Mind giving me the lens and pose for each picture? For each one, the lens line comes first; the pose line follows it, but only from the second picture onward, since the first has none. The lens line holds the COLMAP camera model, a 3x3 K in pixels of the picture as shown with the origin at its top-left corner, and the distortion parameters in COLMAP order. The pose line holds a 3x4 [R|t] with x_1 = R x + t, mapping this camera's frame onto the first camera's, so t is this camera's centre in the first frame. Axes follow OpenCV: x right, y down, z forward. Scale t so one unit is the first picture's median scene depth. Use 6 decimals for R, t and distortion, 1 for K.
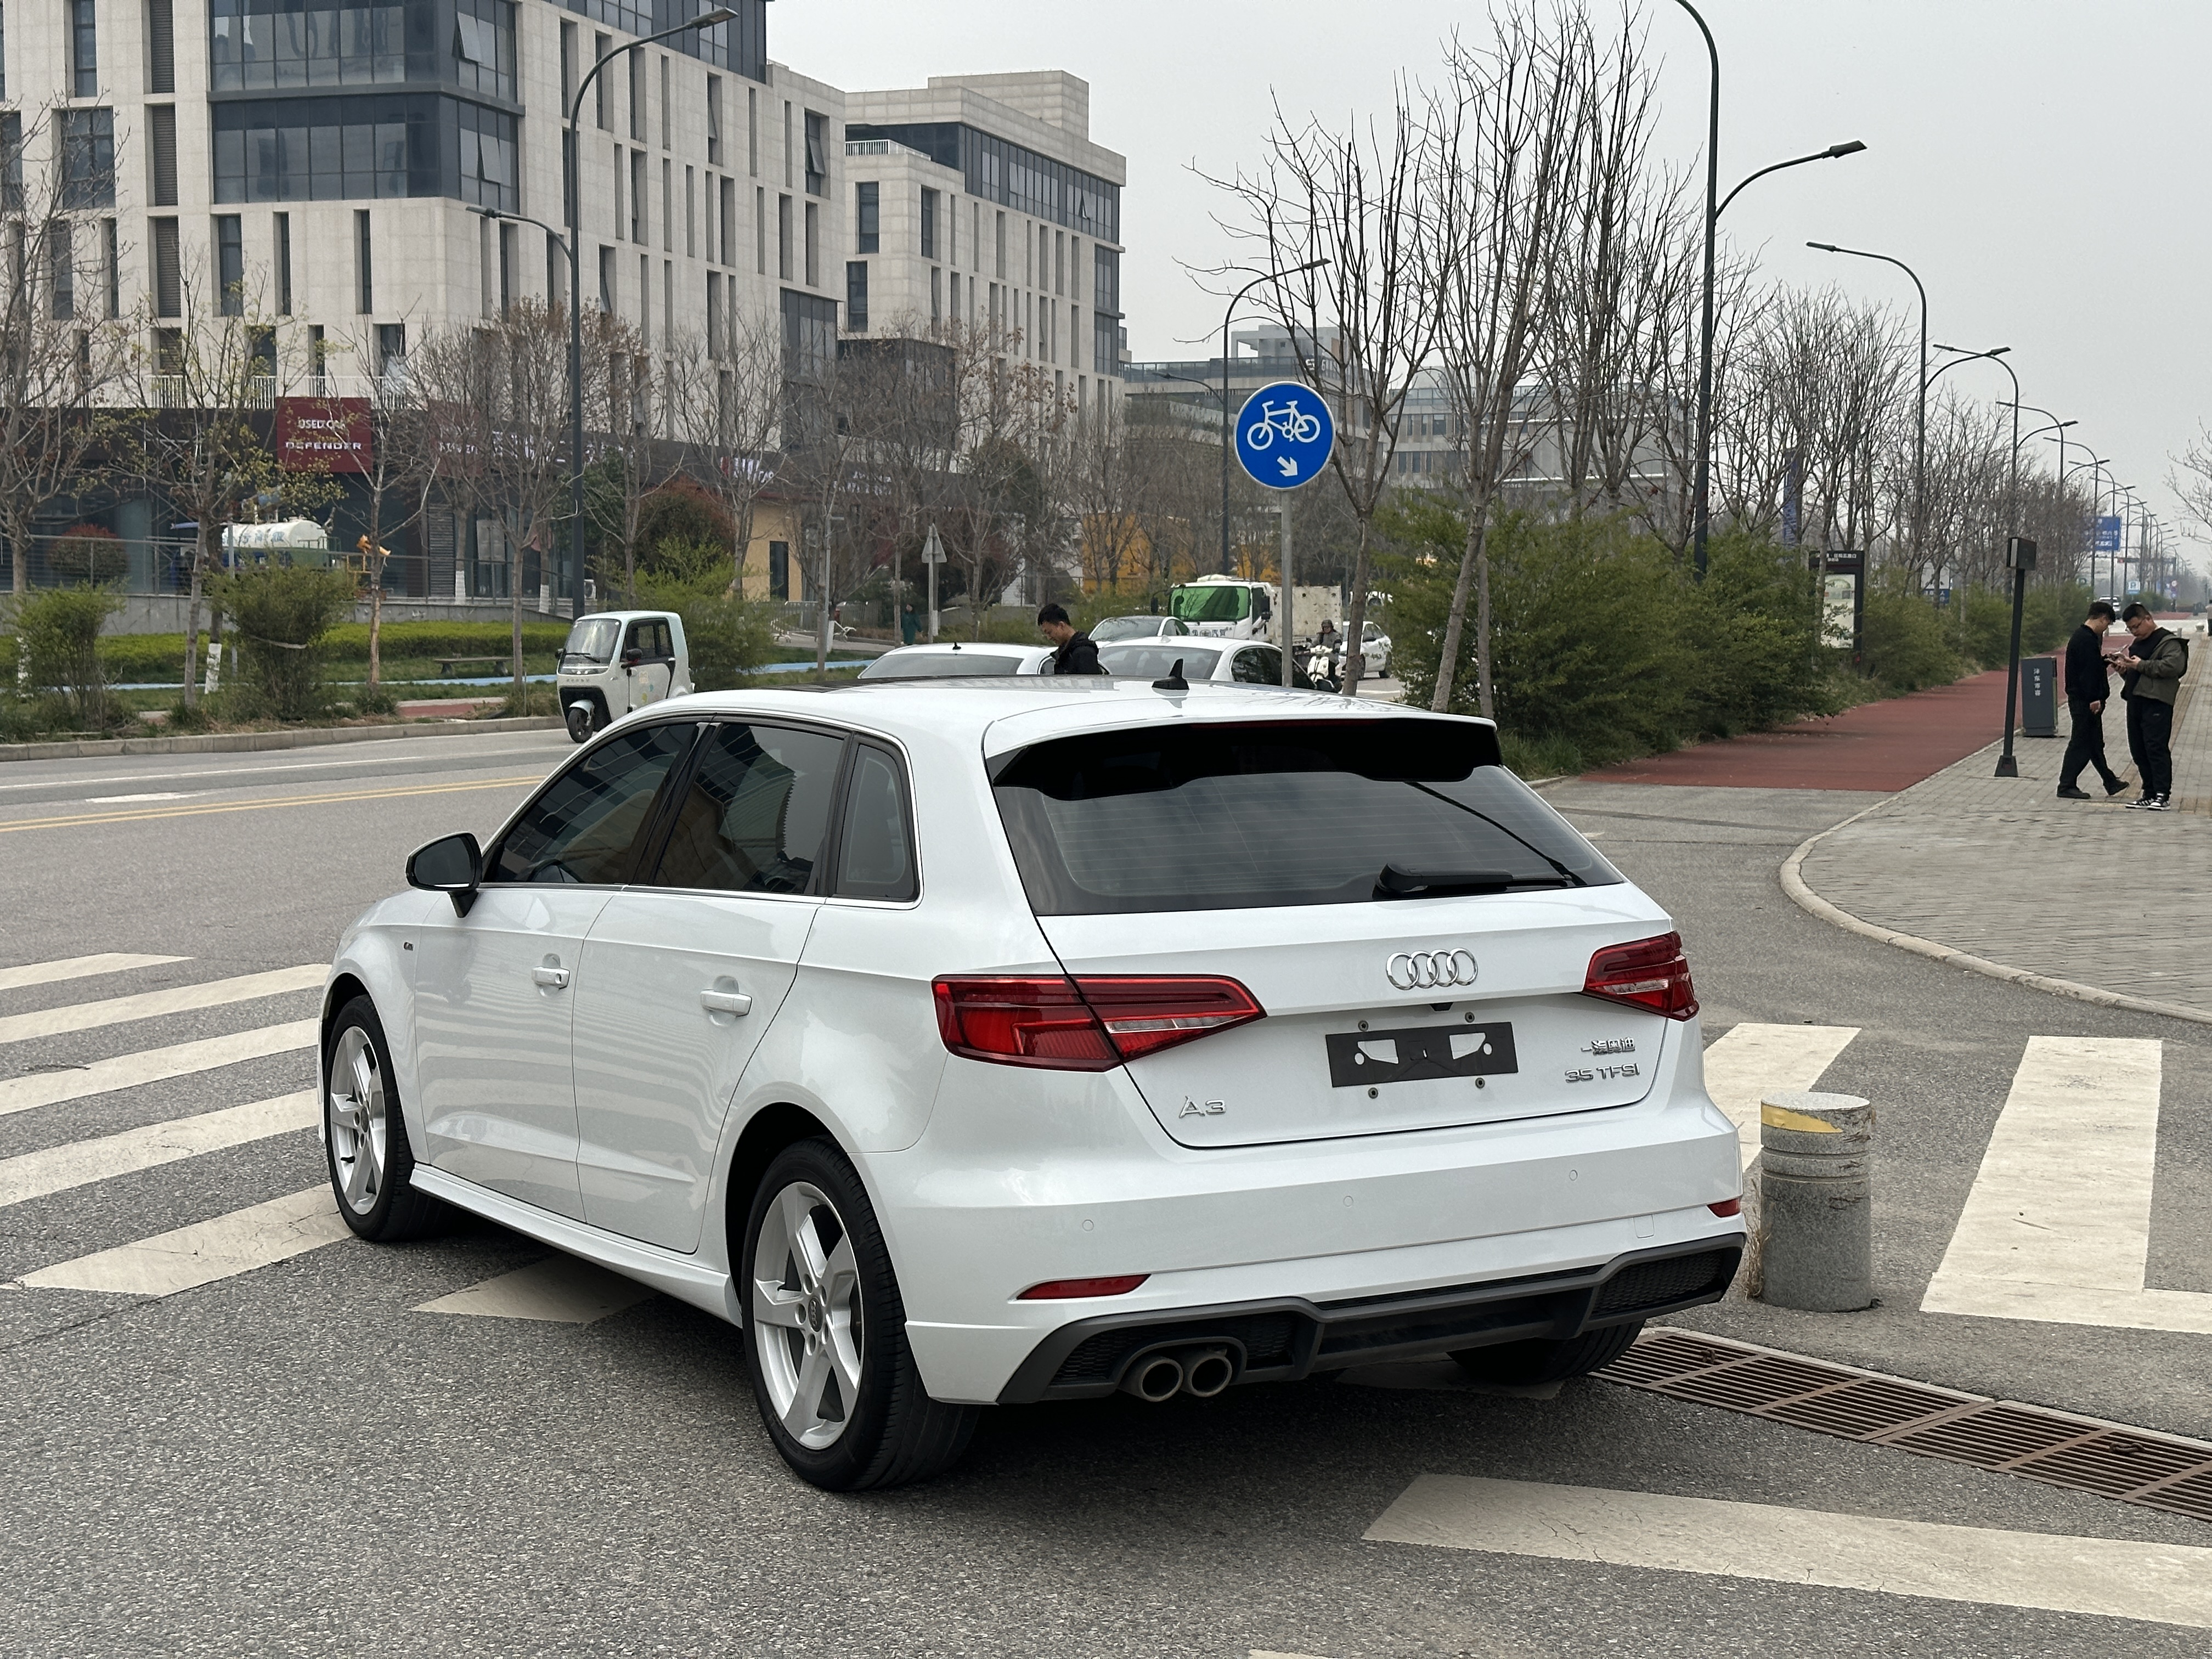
lens RADIAL K [[3064.9, 0, 1106.0], [0, 3064.9, 829.5], [0, 0, 1]] dist [0.229461, -0.542662]
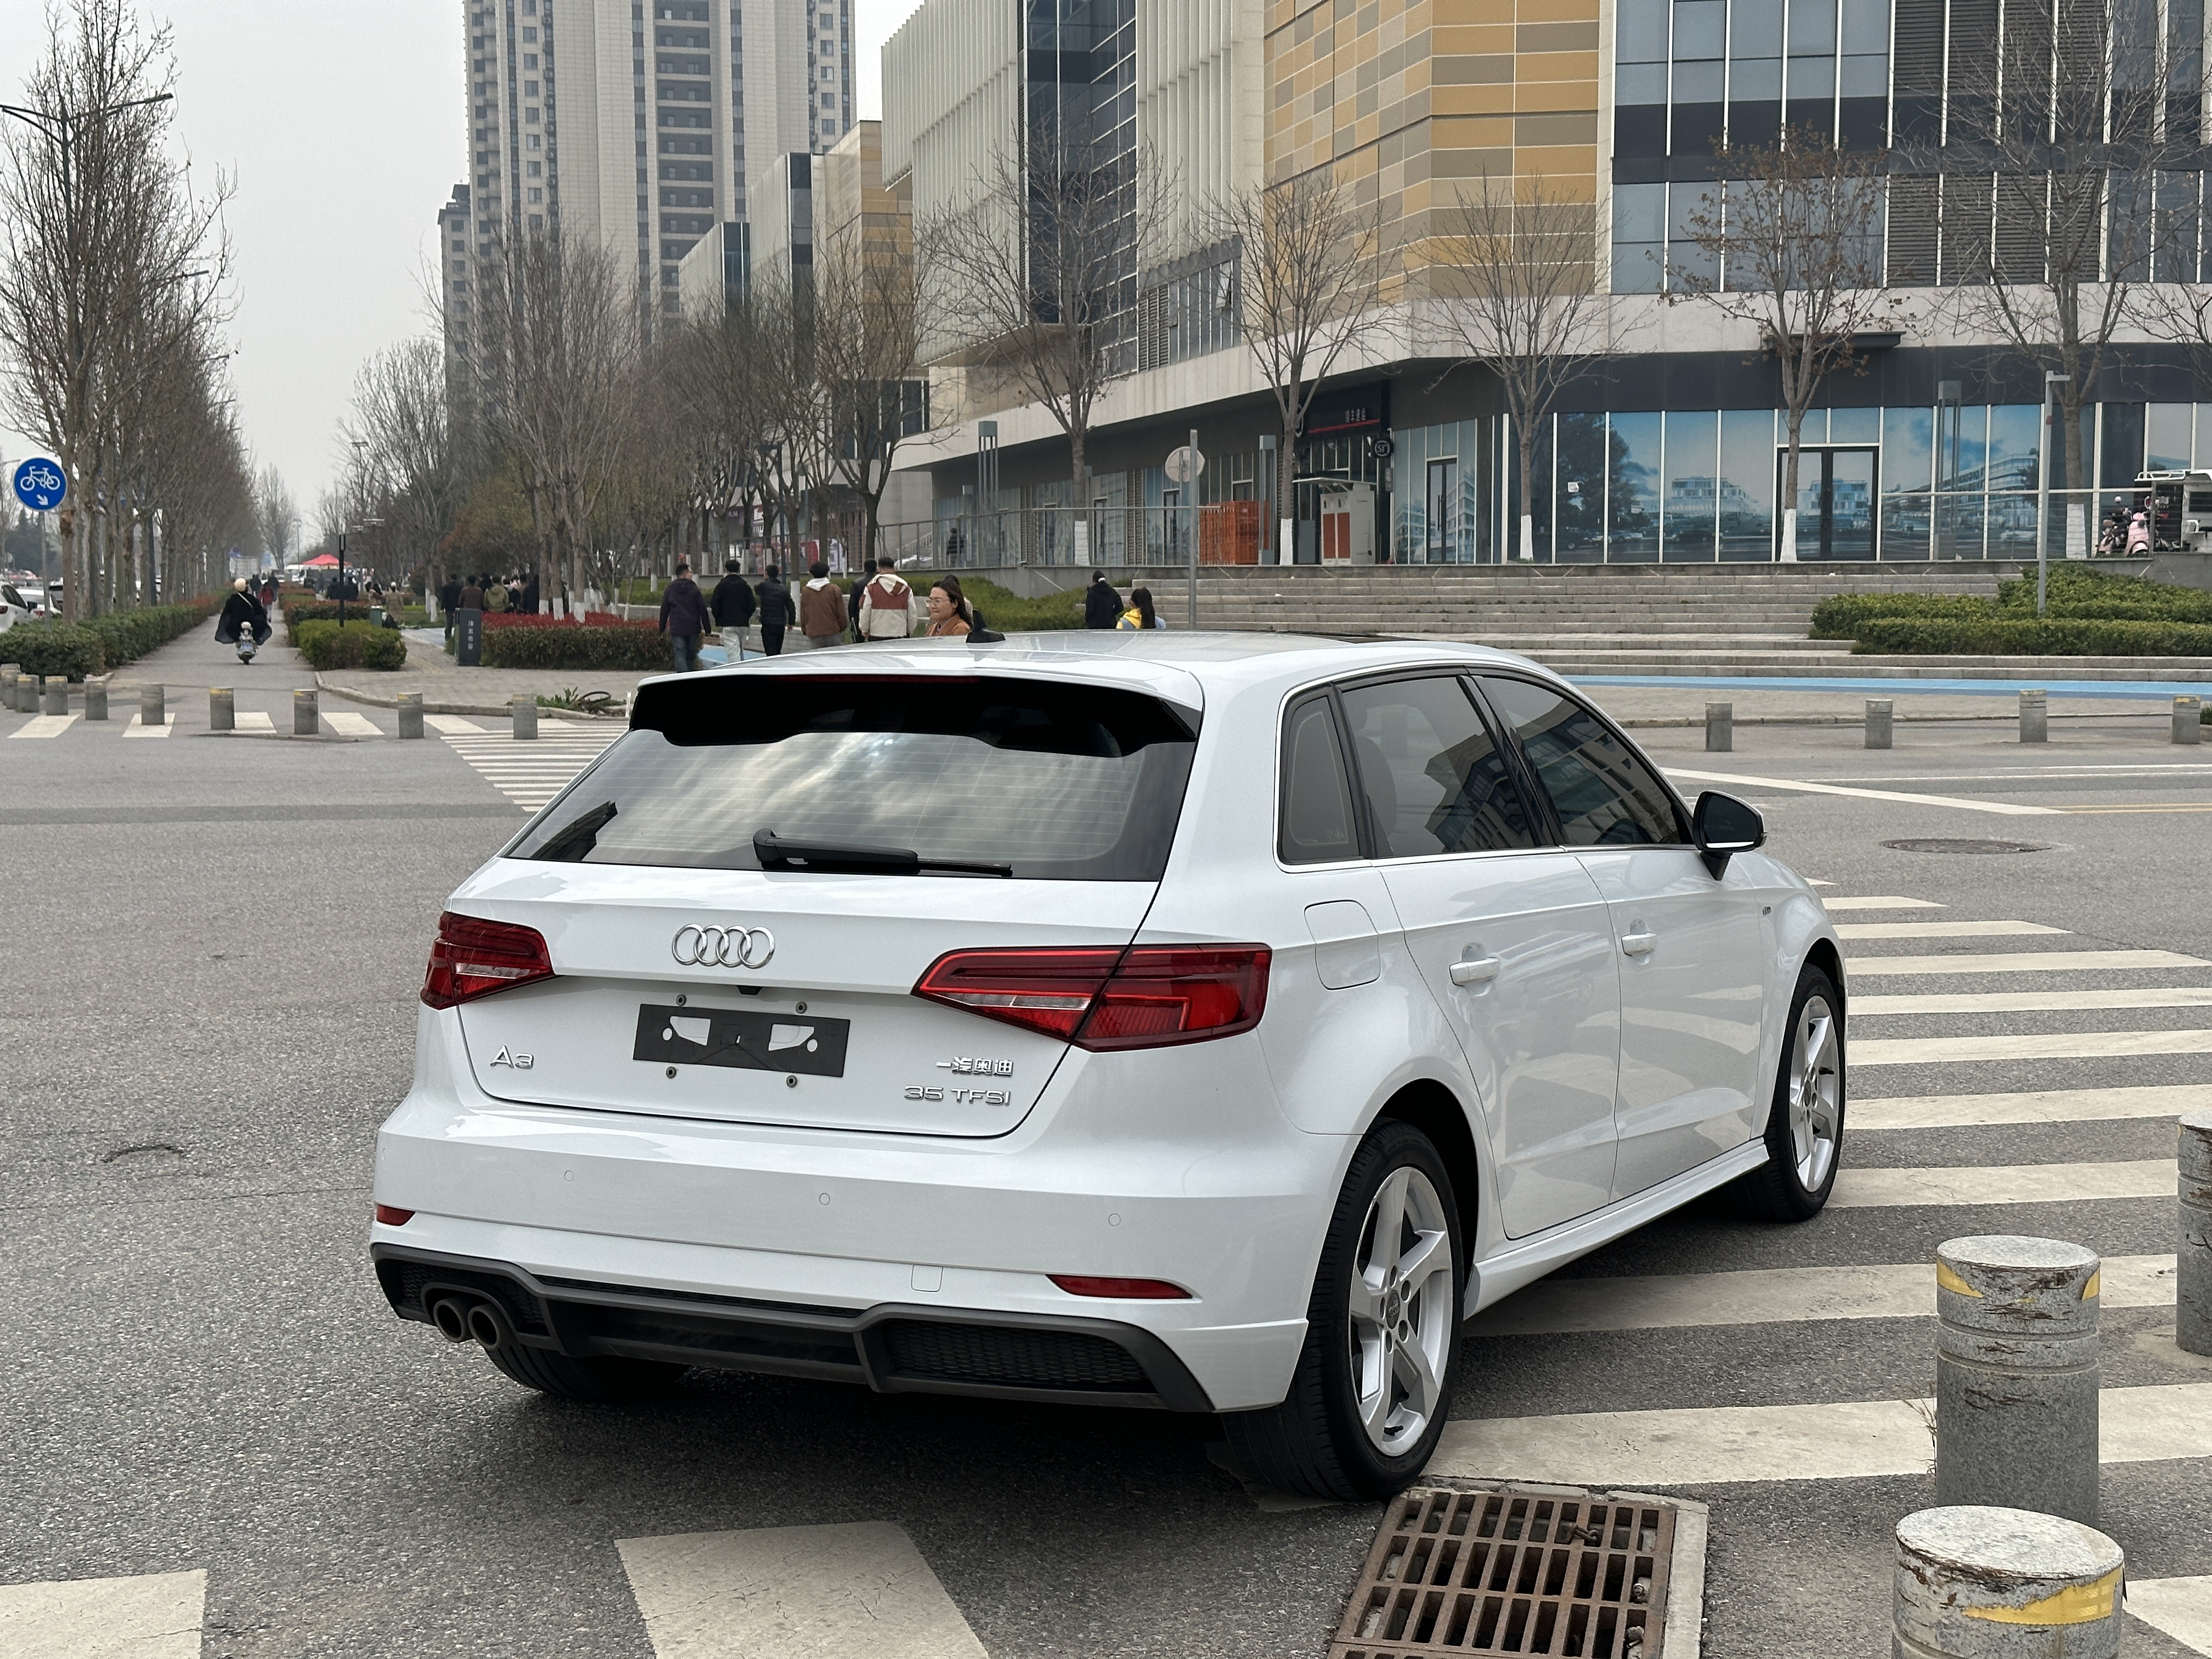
lens RADIAL K [[3073.6, 0, 1125.5], [0, 3073.6, 817.9], [0, 0, 1]] dist [0.202529, -0.412548]
pose [[0.544464, 0.057975, -0.836778, 0.149486], [-0.053569, 0.997975, 0.034288, -0.004843], [0.837072, 0.026157, 0.546468, 0.096088]]
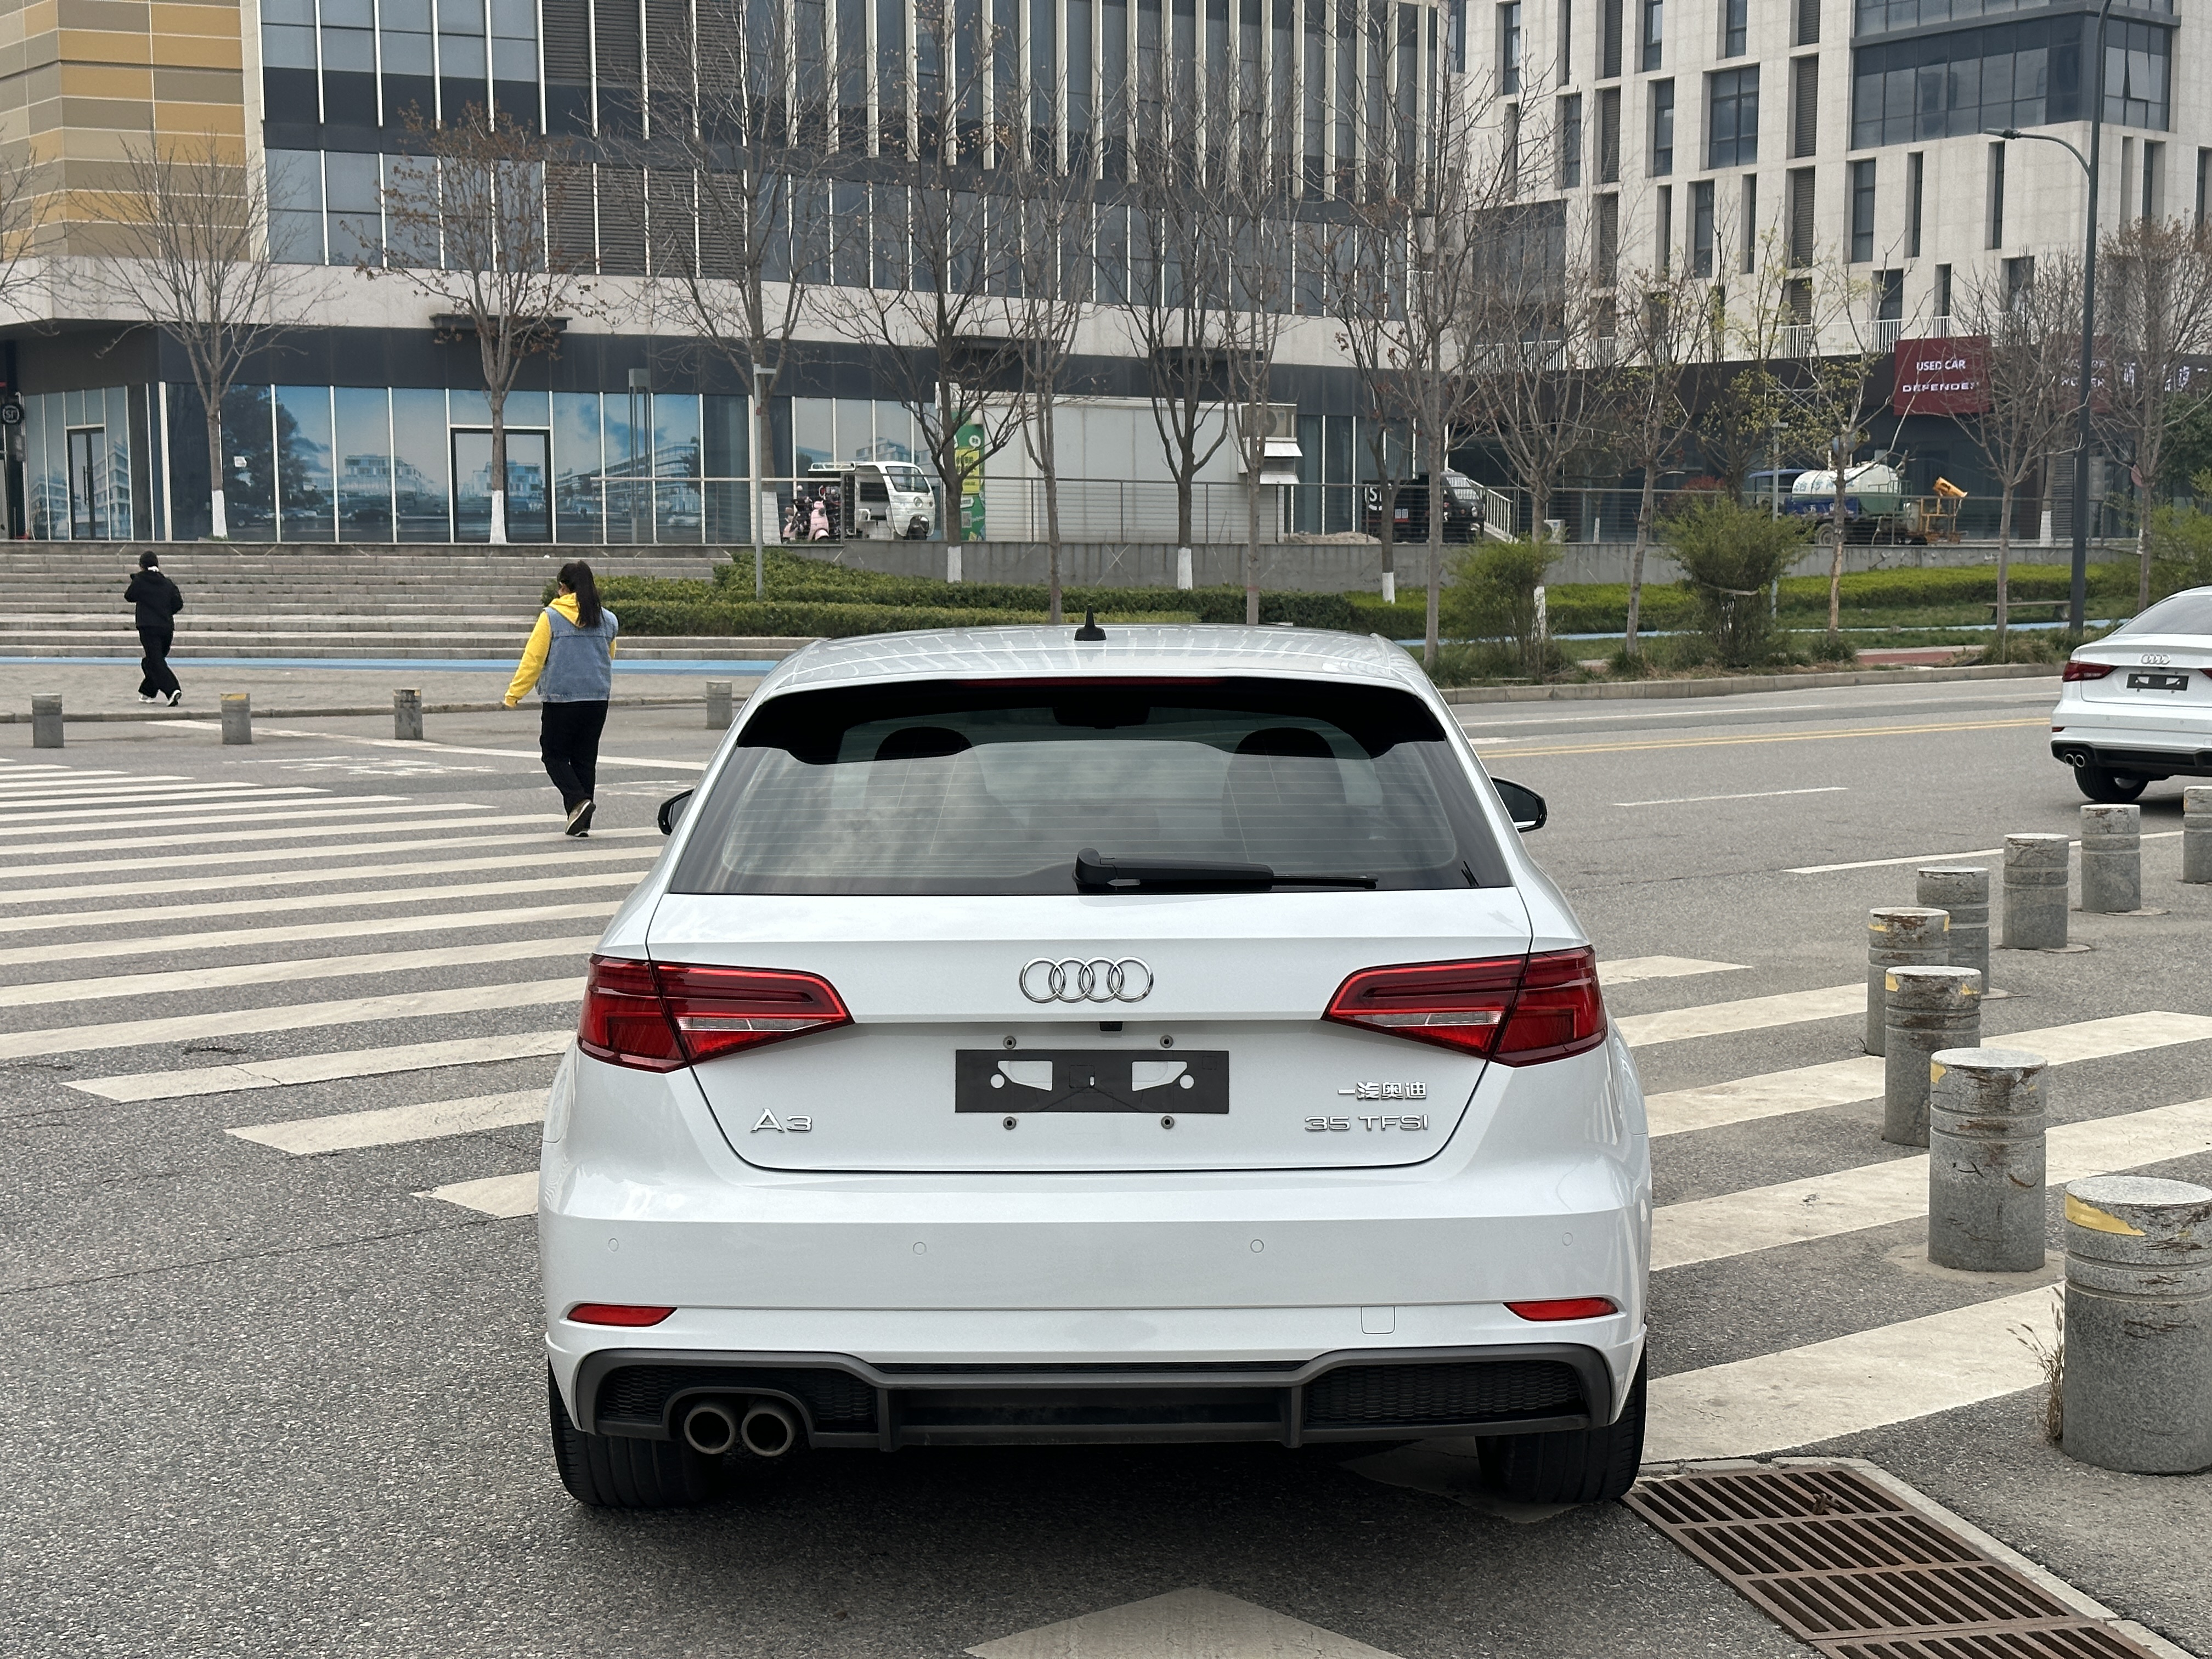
lens RADIAL K [[3064.9, 0, 1106.0], [0, 3064.9, 829.5], [0, 0, 1]] dist [0.229461, -0.542662]
pose [[0.858023, 0.038274, -0.512183, 0.085317], [-0.029409, 0.999245, 0.025406, -0.002610], [0.512769, -0.006736, 0.858500, 0.047016]]
